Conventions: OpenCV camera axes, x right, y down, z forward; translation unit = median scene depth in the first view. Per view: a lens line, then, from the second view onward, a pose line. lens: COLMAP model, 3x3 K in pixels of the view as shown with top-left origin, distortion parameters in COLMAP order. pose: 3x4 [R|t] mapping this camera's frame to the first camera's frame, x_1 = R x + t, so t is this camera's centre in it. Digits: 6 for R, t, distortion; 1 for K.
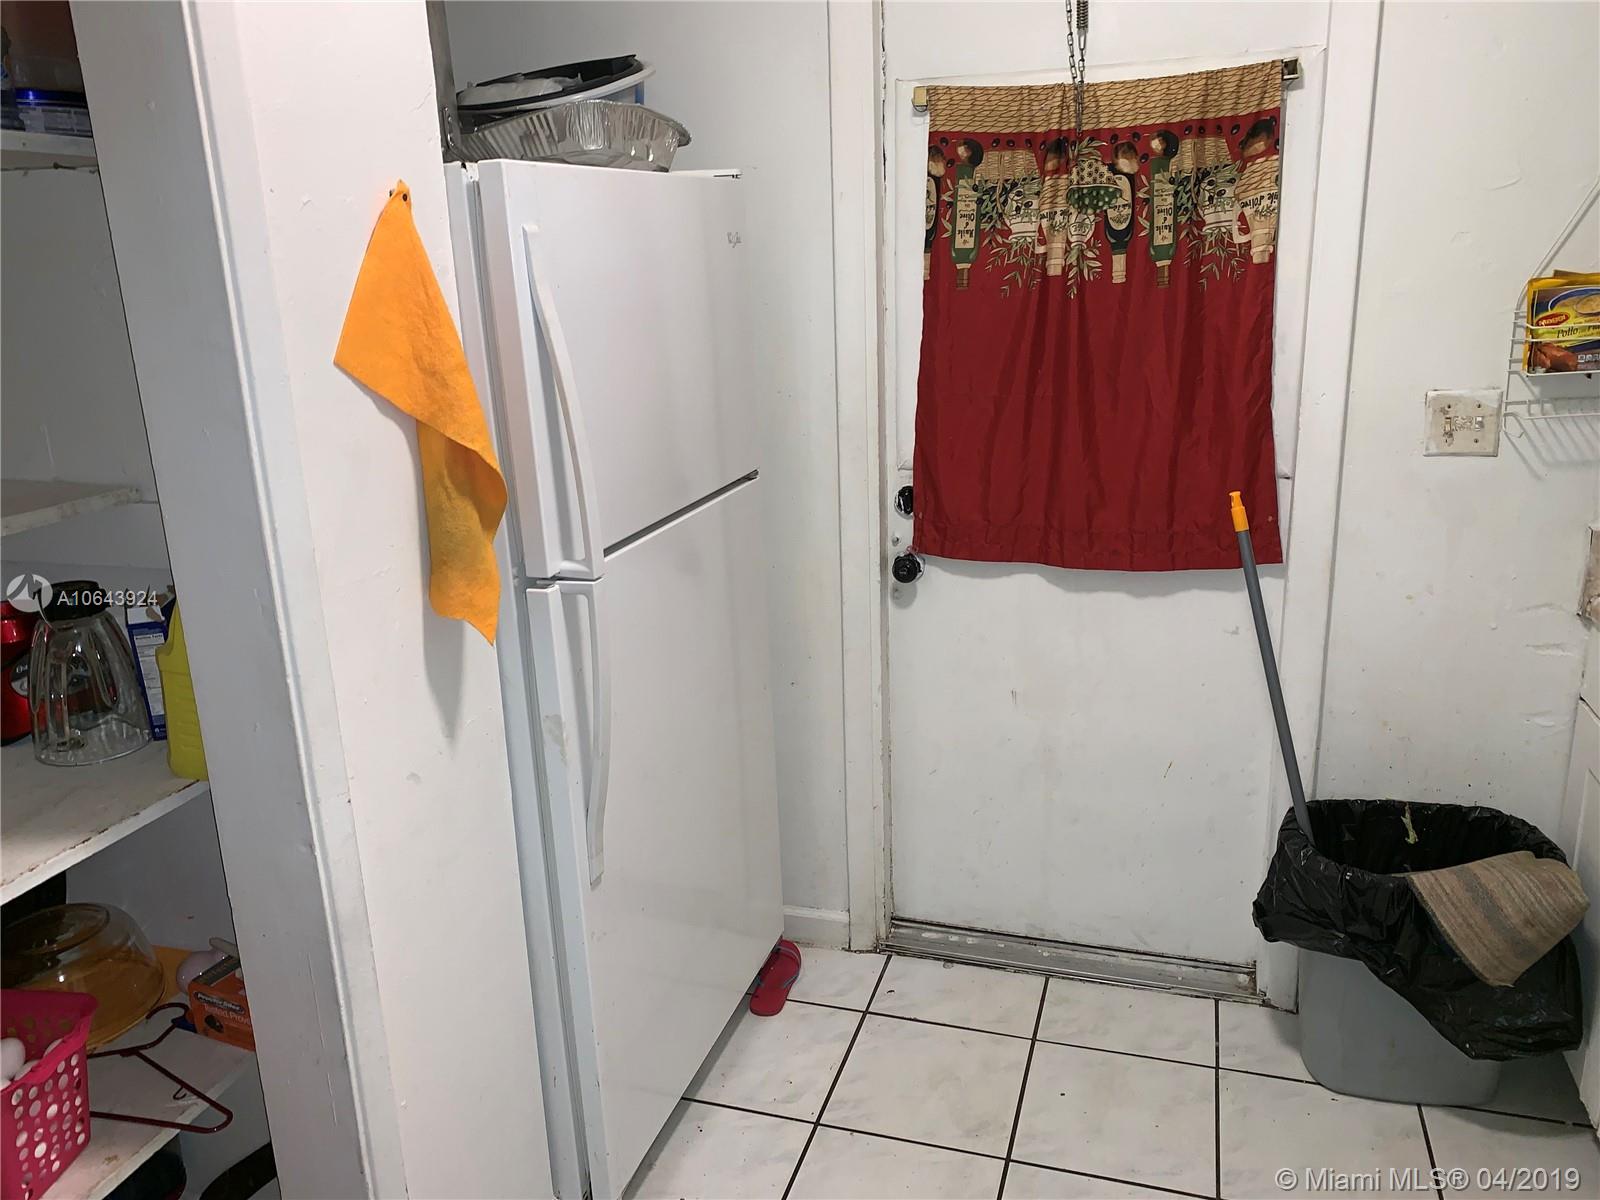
lens RADIAL K [[1224.8, 0, 805.1], [0, 1224.8, 599.3], [0, 0, 1]] dist [0.038843, -0.045834]
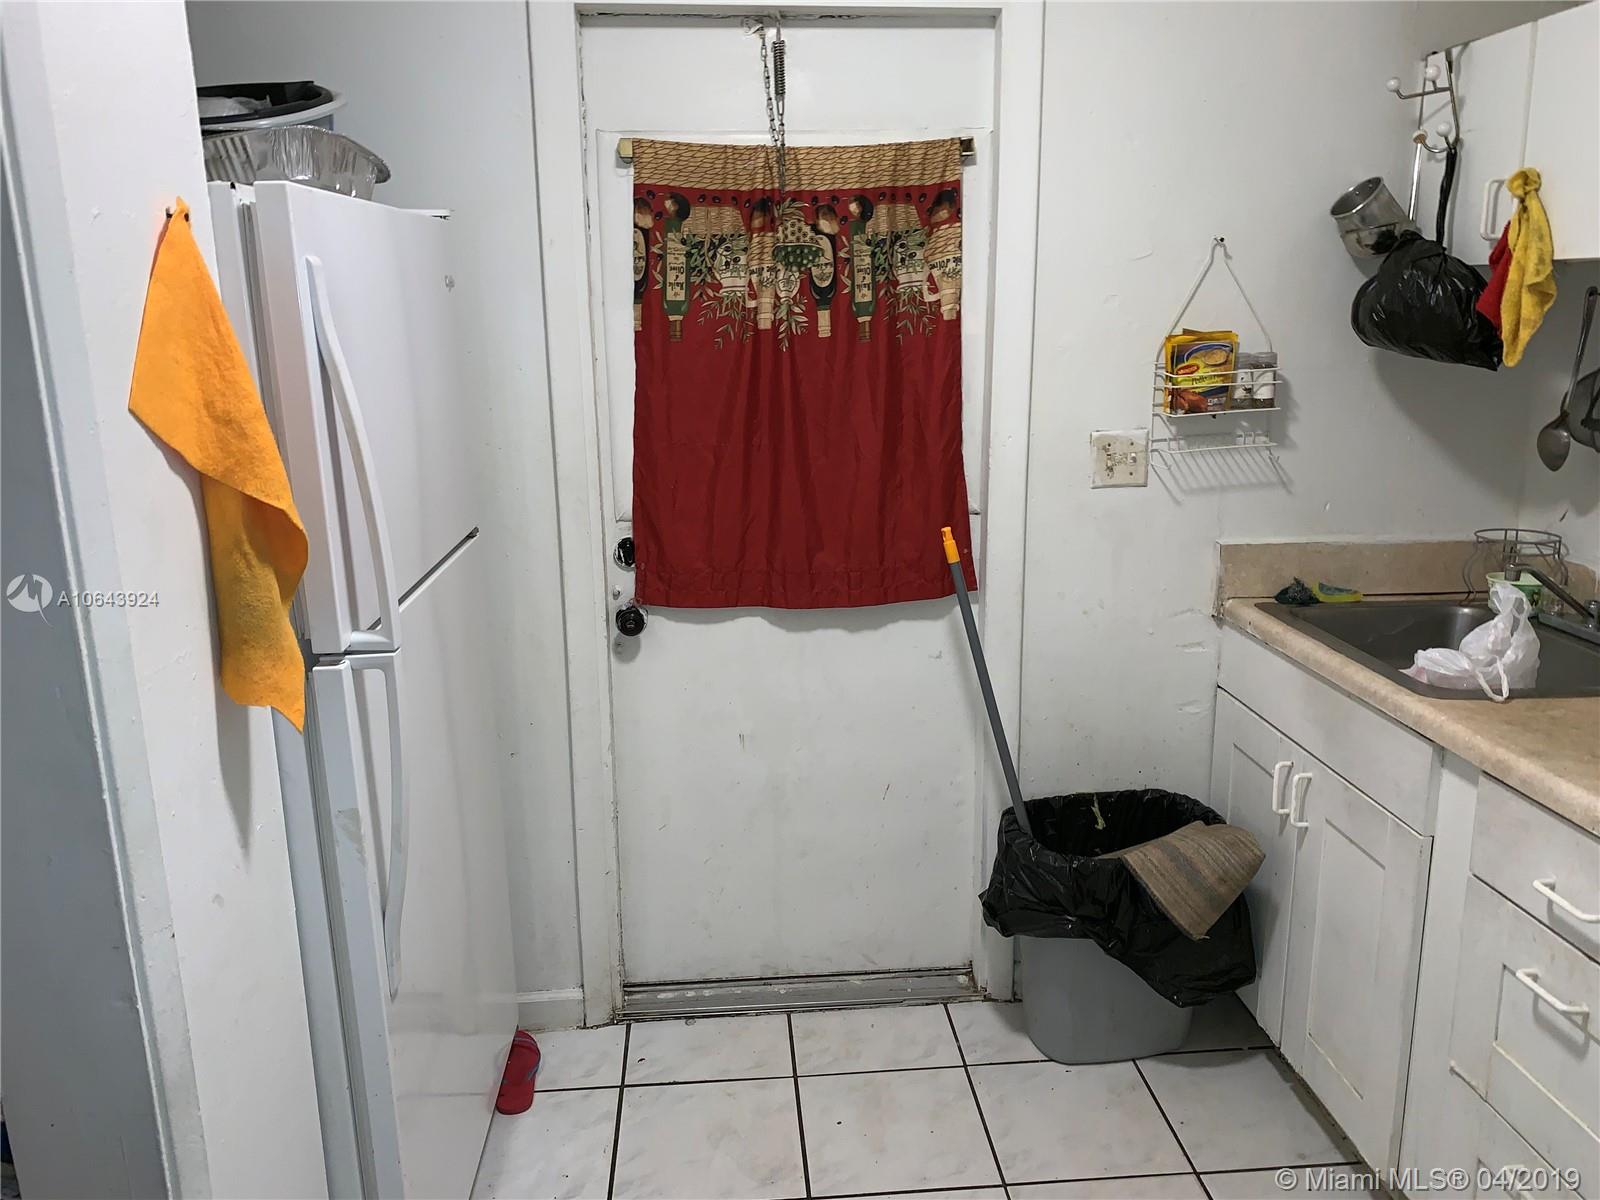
lens RADIAL K [[1224.8, 0, 806.5], [0, 1224.8, 608.4], [0, 0, 1]] dist [0.038843, -0.045834]
pose [[0.926840, -0.070232, 0.368828, -0.168146], [0.085825, 0.995970, -0.026021, 0.001972], [-0.365515, 0.055772, 0.929133, 0.040010]]
